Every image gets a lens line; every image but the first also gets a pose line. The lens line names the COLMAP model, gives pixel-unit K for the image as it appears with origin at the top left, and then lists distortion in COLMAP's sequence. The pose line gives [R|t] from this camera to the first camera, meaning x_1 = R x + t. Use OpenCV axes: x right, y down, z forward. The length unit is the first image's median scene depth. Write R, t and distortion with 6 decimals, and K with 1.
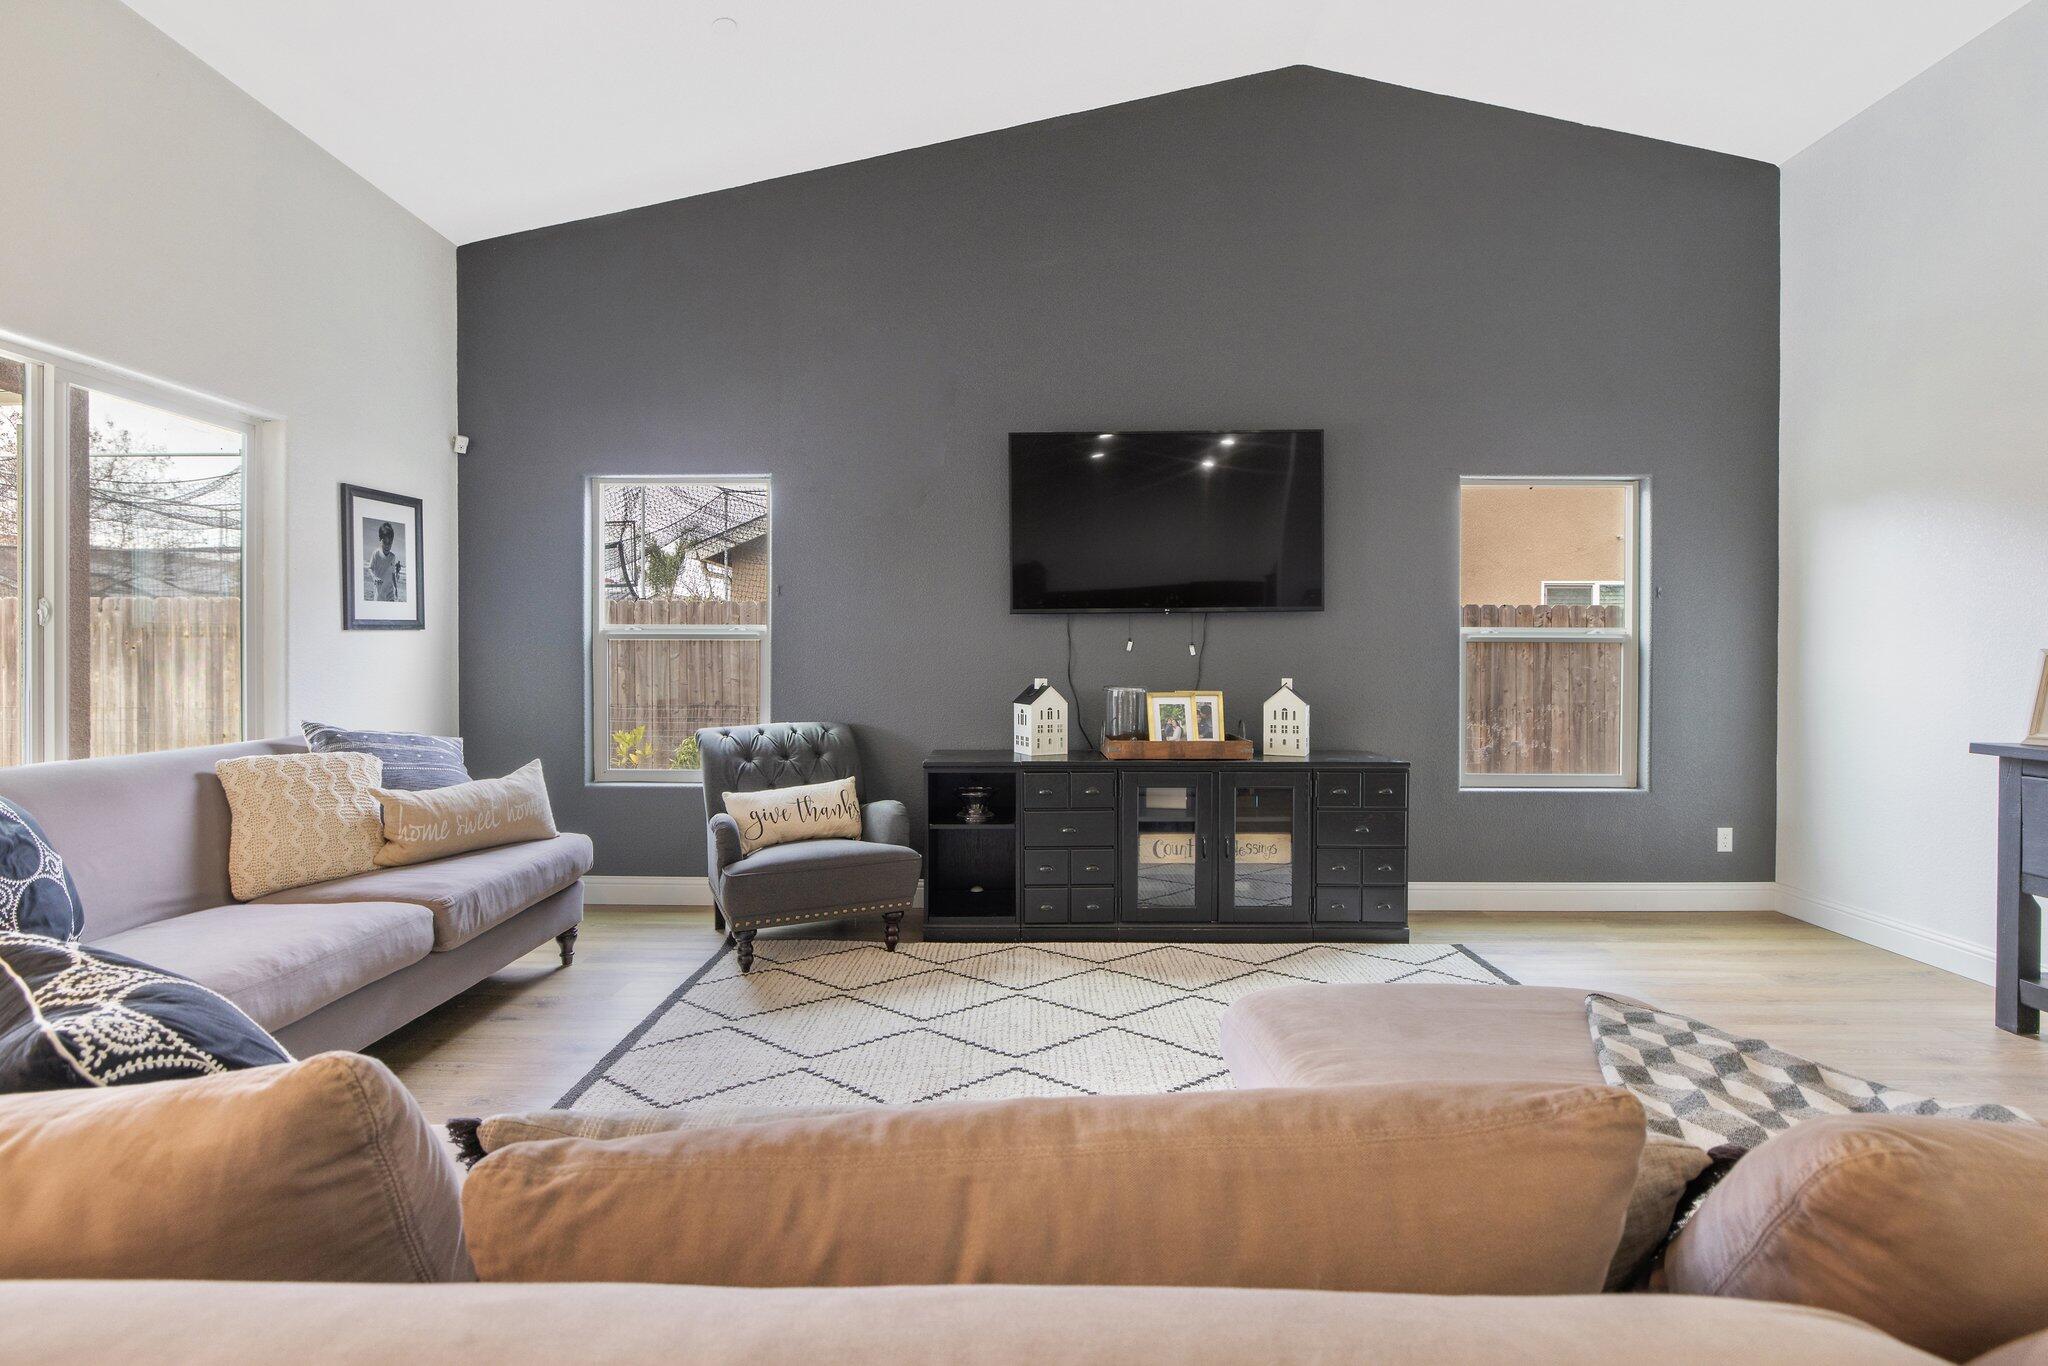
lens RADIAL K [[972.2, 0, 1020.5], [0, 972.2, 670.0], [0, 0, 1]] dist [-0.005884, -0.000179]
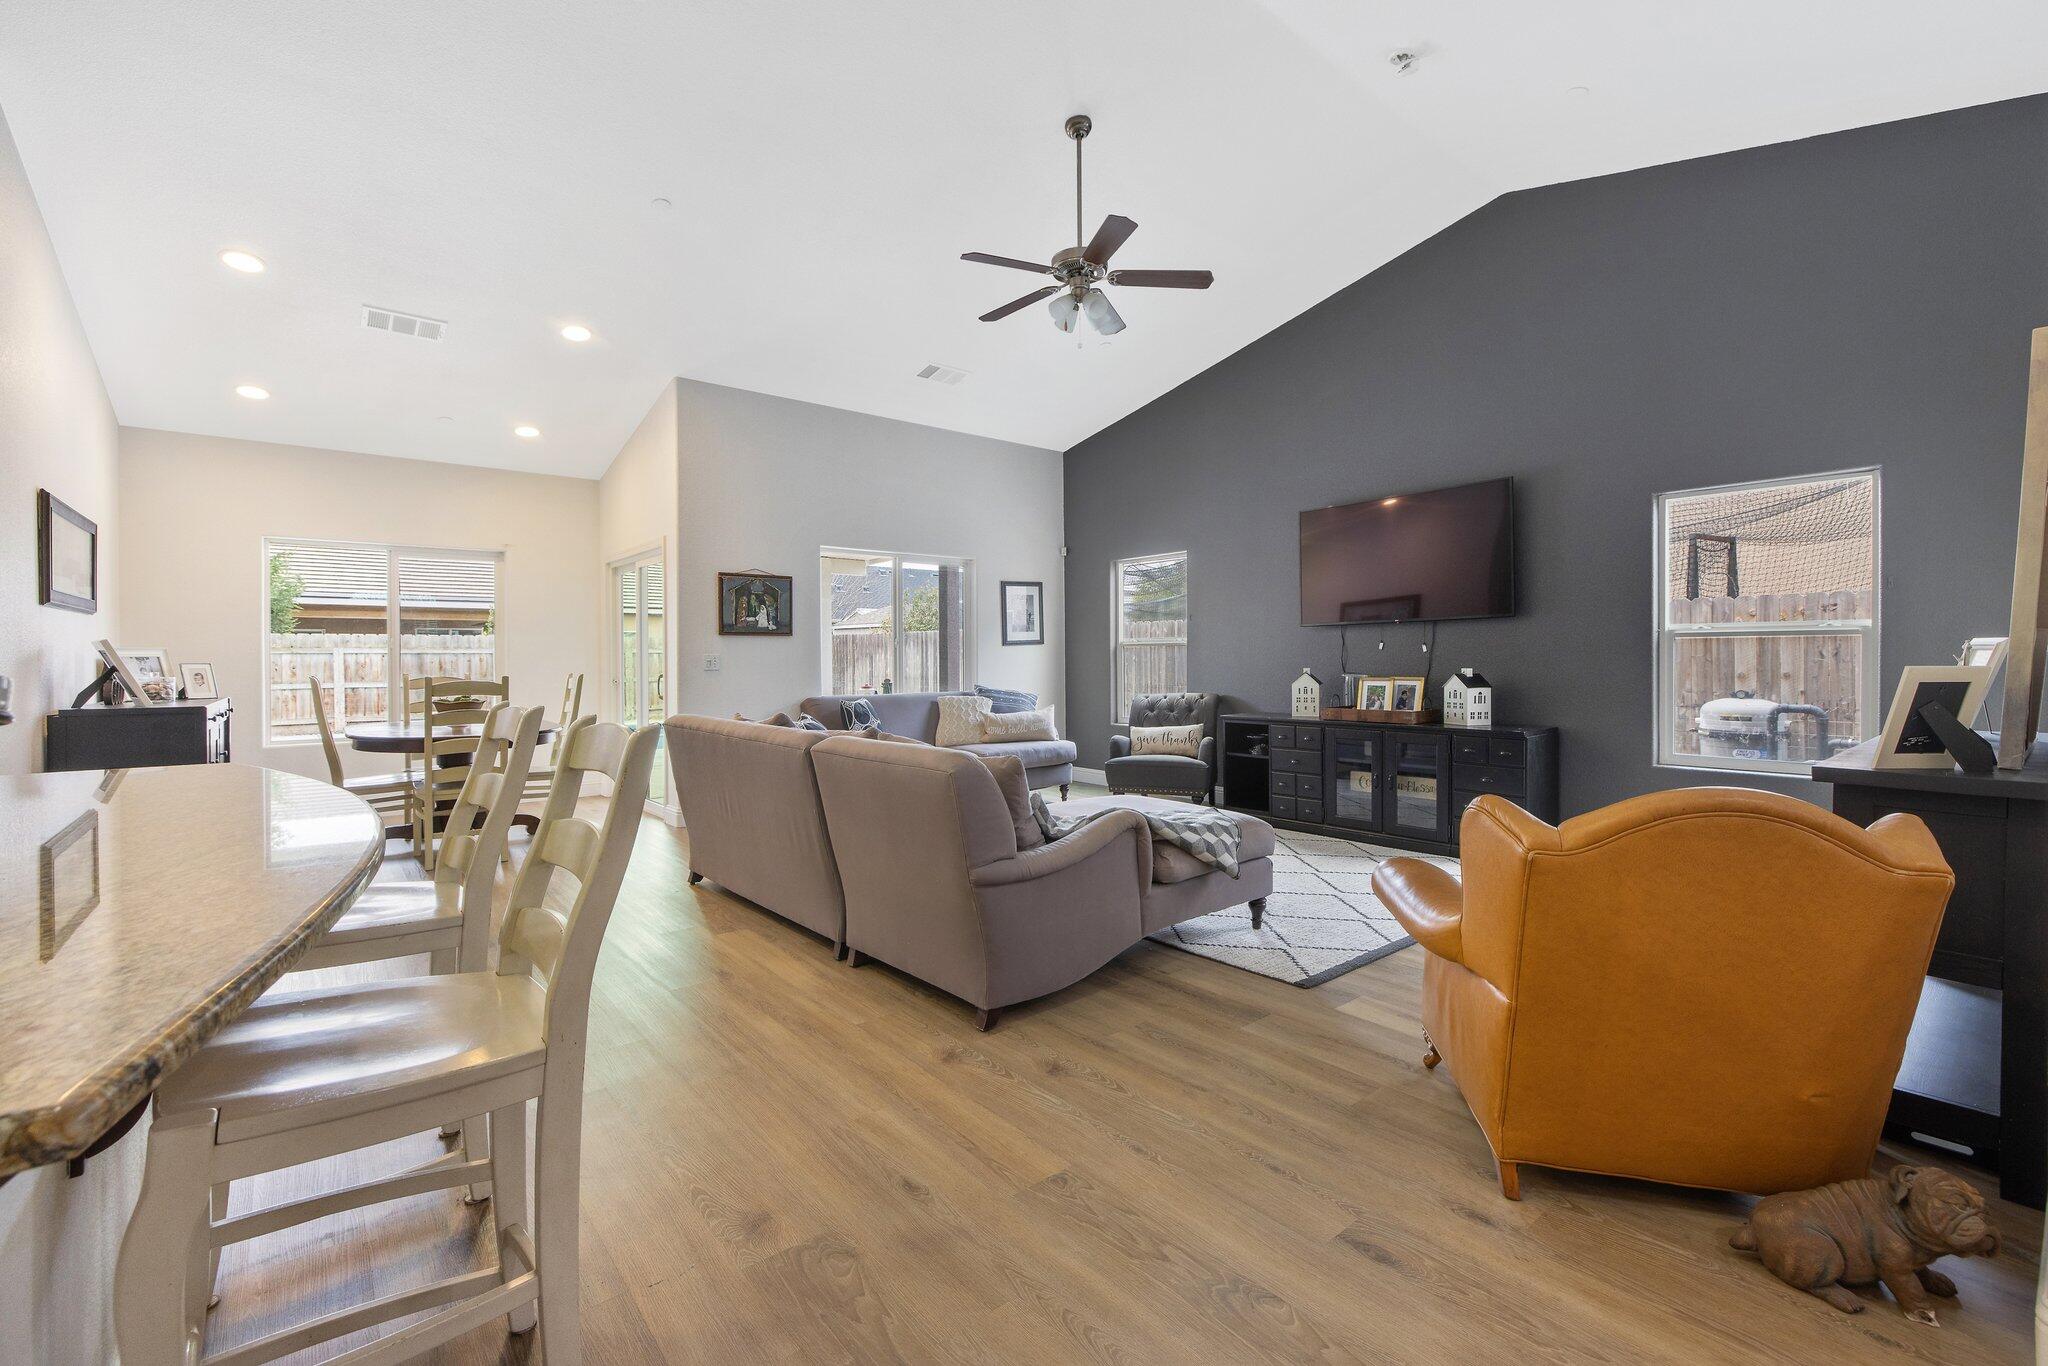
lens RADIAL K [[886.6, 0, 1014.5], [0, 886.6, 671.3], [0, 0, 1]] dist [0.003767, -0.000187]
pose [[0.630059, 0.005318, -0.776529, 0.860240], [-0.000428, 0.999979, 0.006502, 0.005398], [0.776547, -0.003764, 0.630048, -0.267614]]
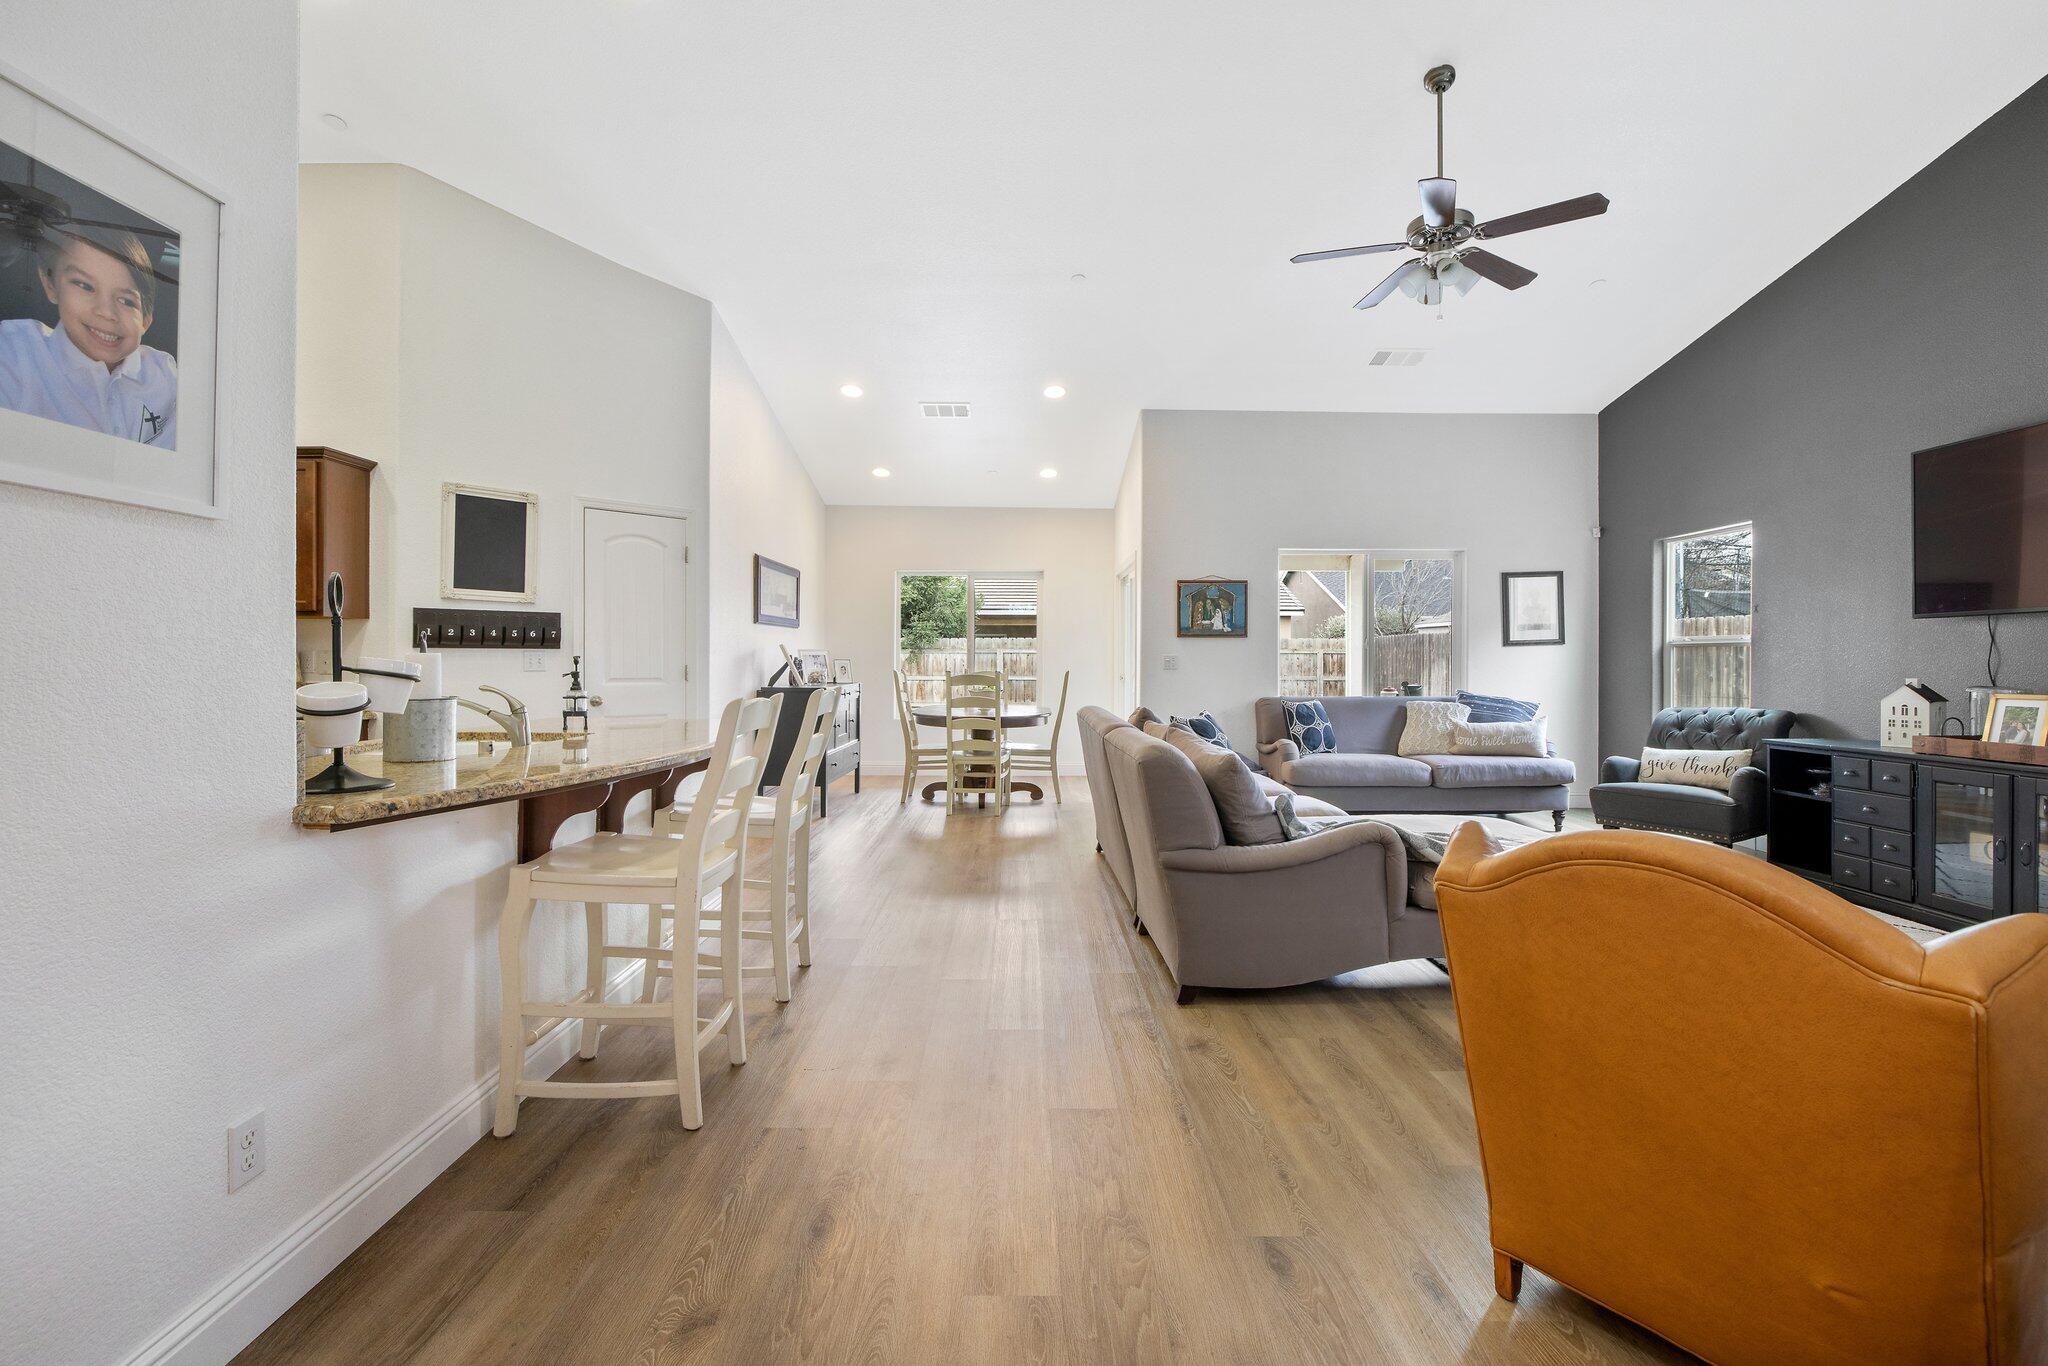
lens RADIAL K [[901.8, 0, 1018.7], [0, 901.8, 668.3], [0, 0, 1]] dist [0.002207, -0.000037]
pose [[-0.003976, 0.007548, -0.999964, 1.068758], [-0.012459, 0.999894, 0.007597, 0.002720], [0.999914, 0.012489, -0.003882, 0.009627]]
